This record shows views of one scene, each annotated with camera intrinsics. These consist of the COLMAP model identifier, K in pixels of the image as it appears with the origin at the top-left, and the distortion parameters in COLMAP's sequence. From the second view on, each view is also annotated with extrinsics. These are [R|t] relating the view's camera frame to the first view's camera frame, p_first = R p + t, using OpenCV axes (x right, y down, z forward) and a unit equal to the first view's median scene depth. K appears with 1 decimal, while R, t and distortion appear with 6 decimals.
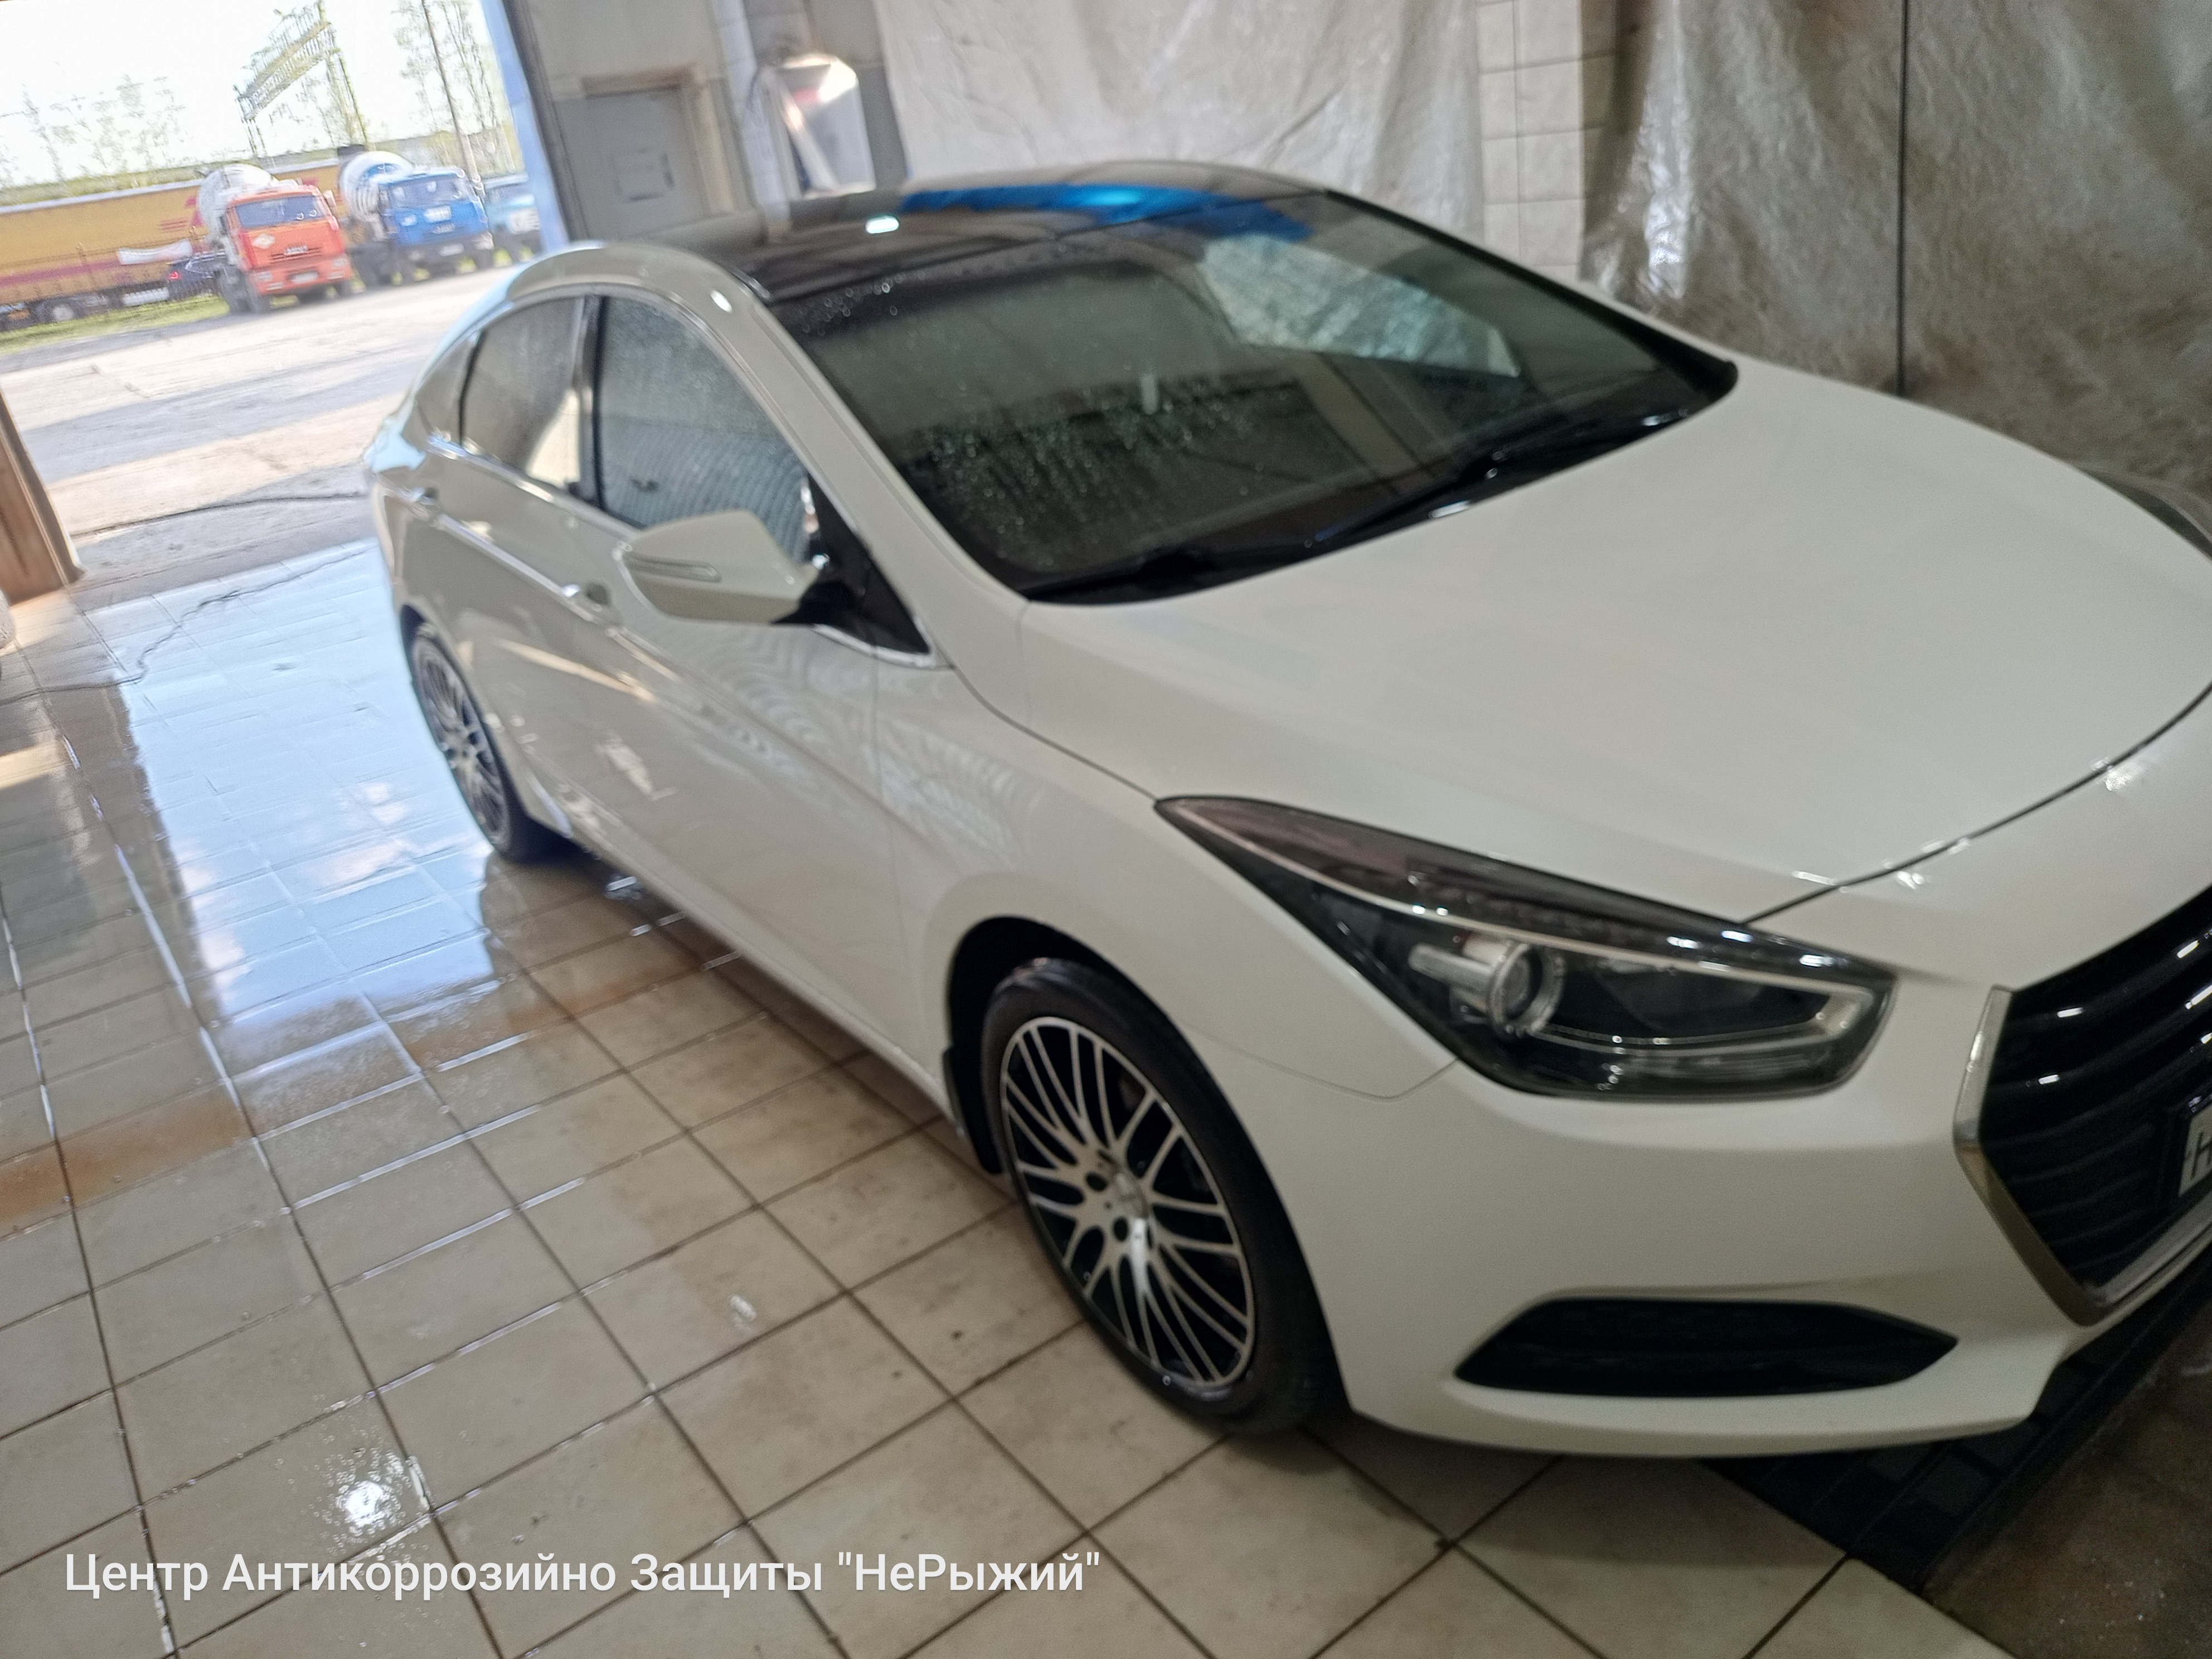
lens RADIAL K [[1546.1, 0, 1106.0], [0, 1546.1, 829.5], [0, 0, 1]] dist [0.005648, 0.000184]
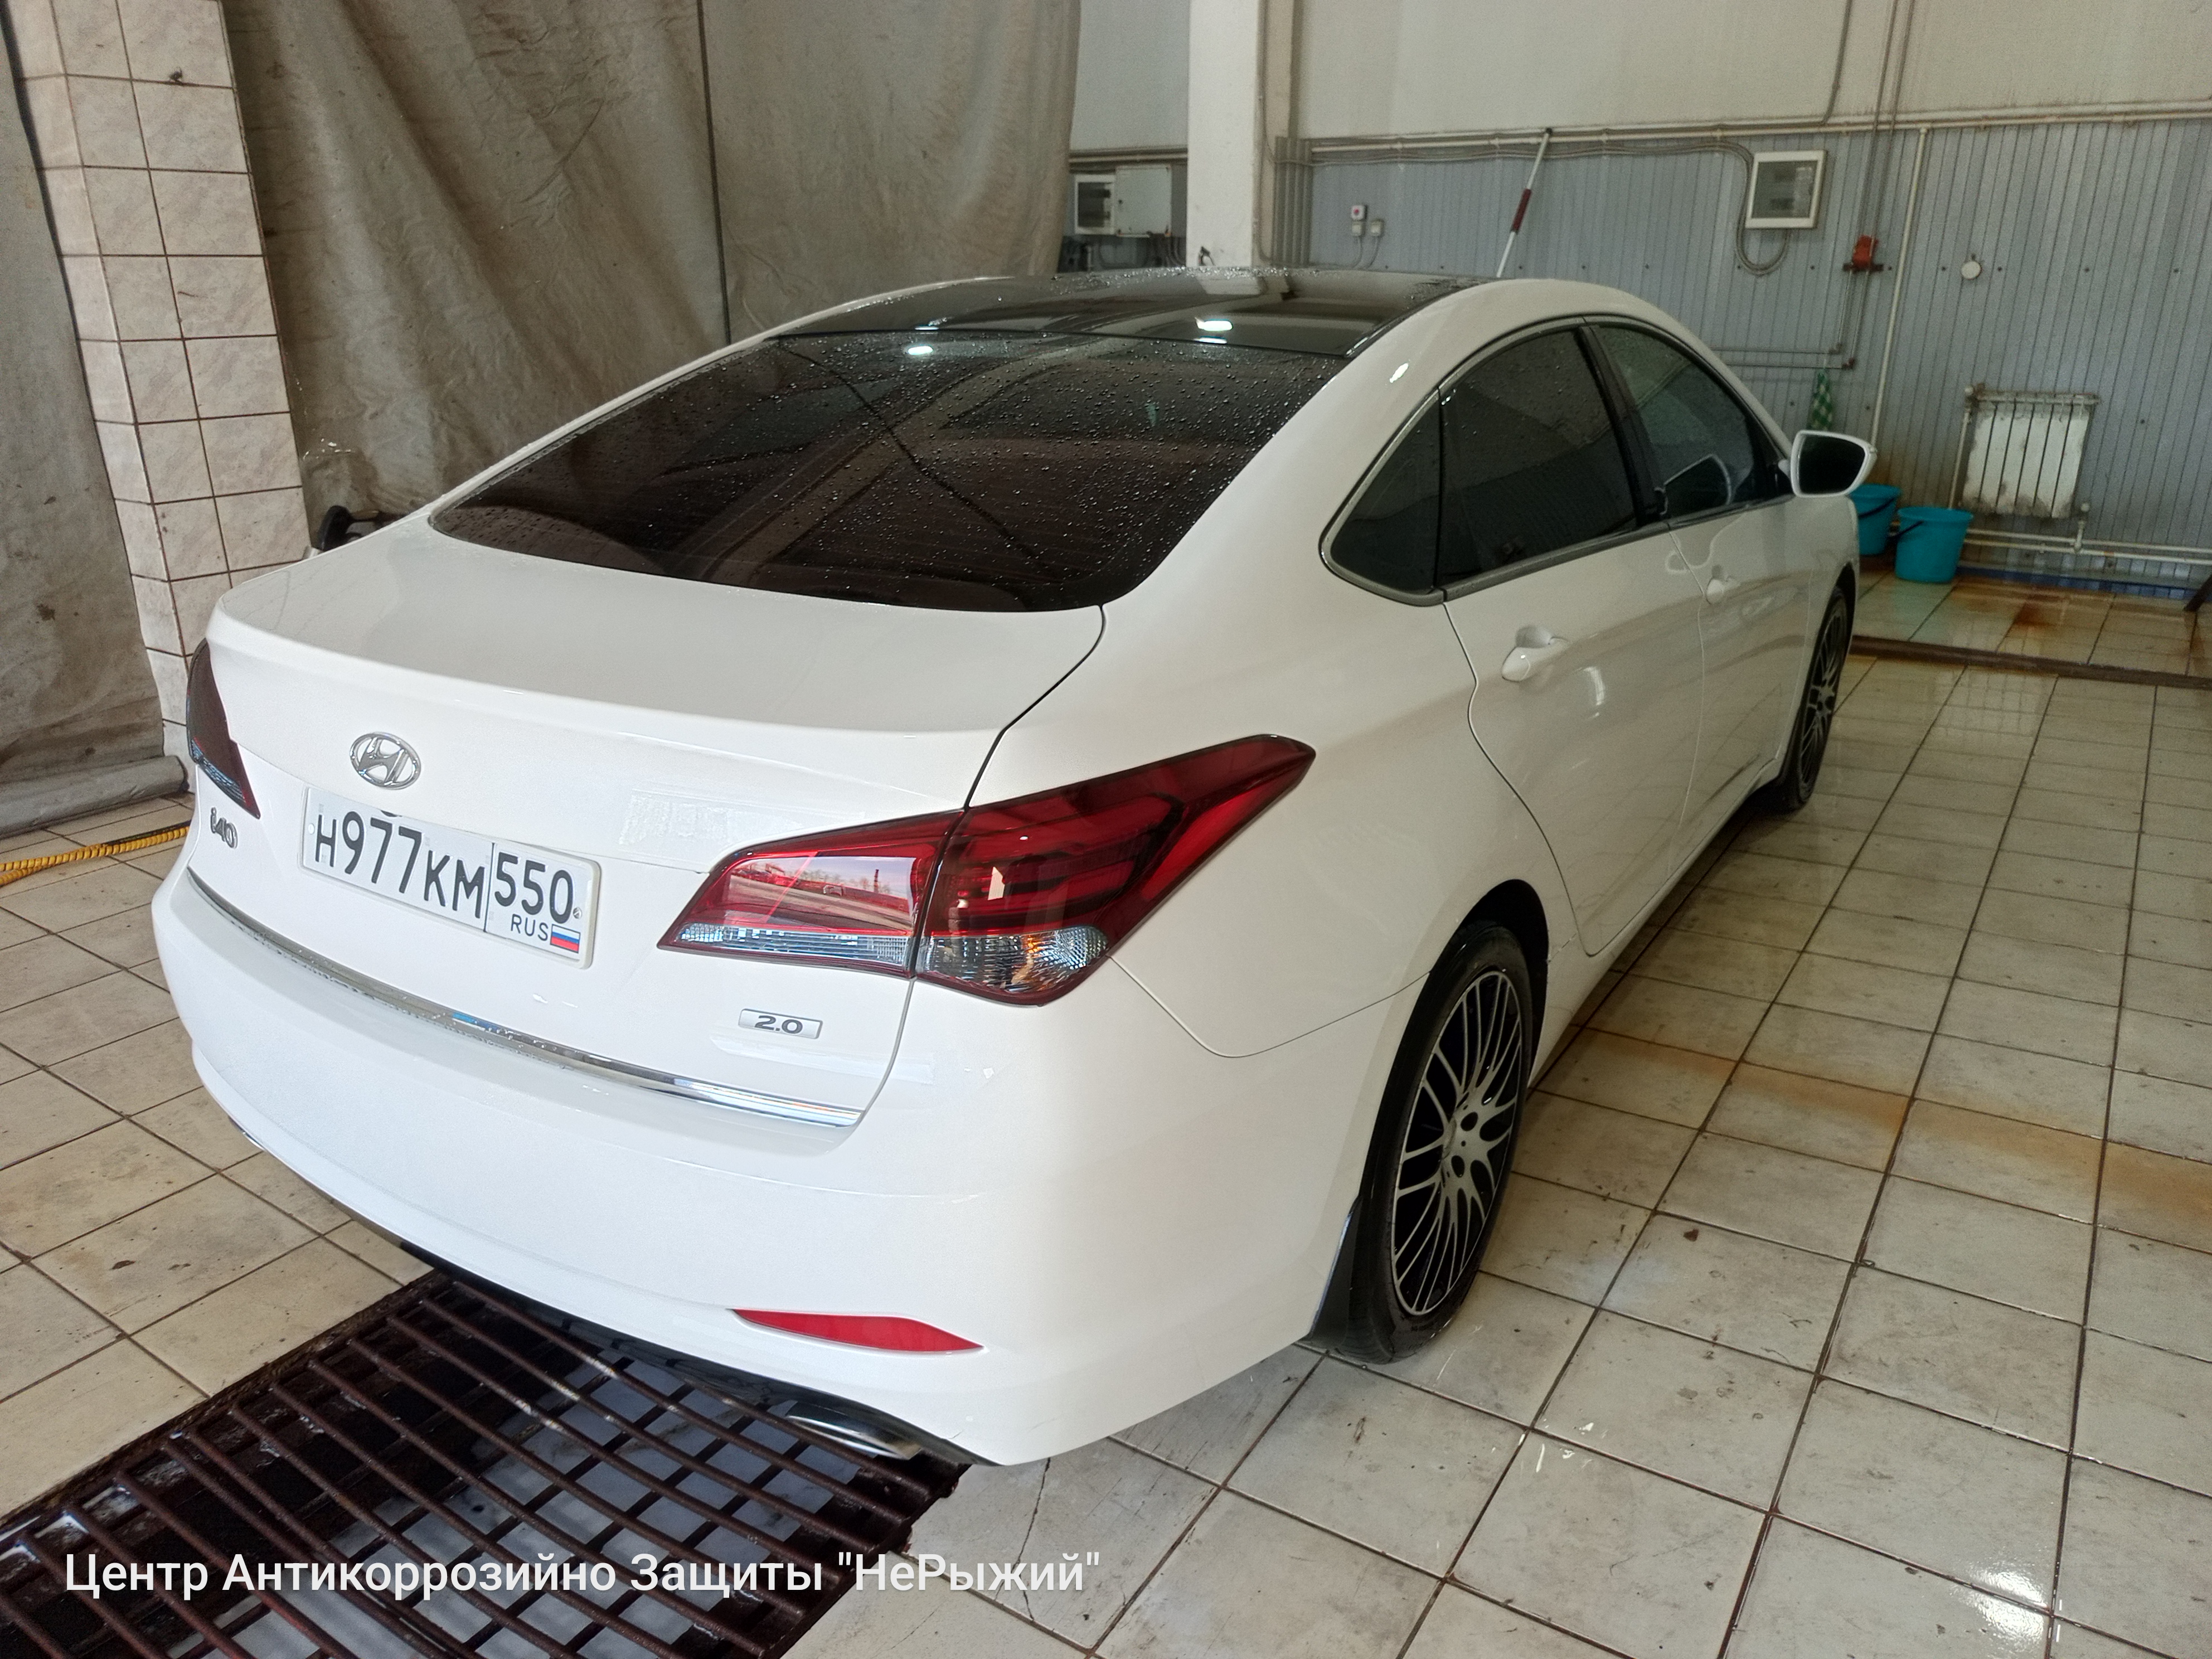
lens RADIAL K [[1546.1, 0, 1106.0], [0, 1546.1, 829.5], [0, 0, 1]] dist [0.005648, 0.000184]
pose [[-0.318376, -0.205917, 0.925330, -0.770222], [0.429663, 0.838755, 0.334484, -0.350830], [-0.845001, 0.504071, -0.178564, 1.012178]]
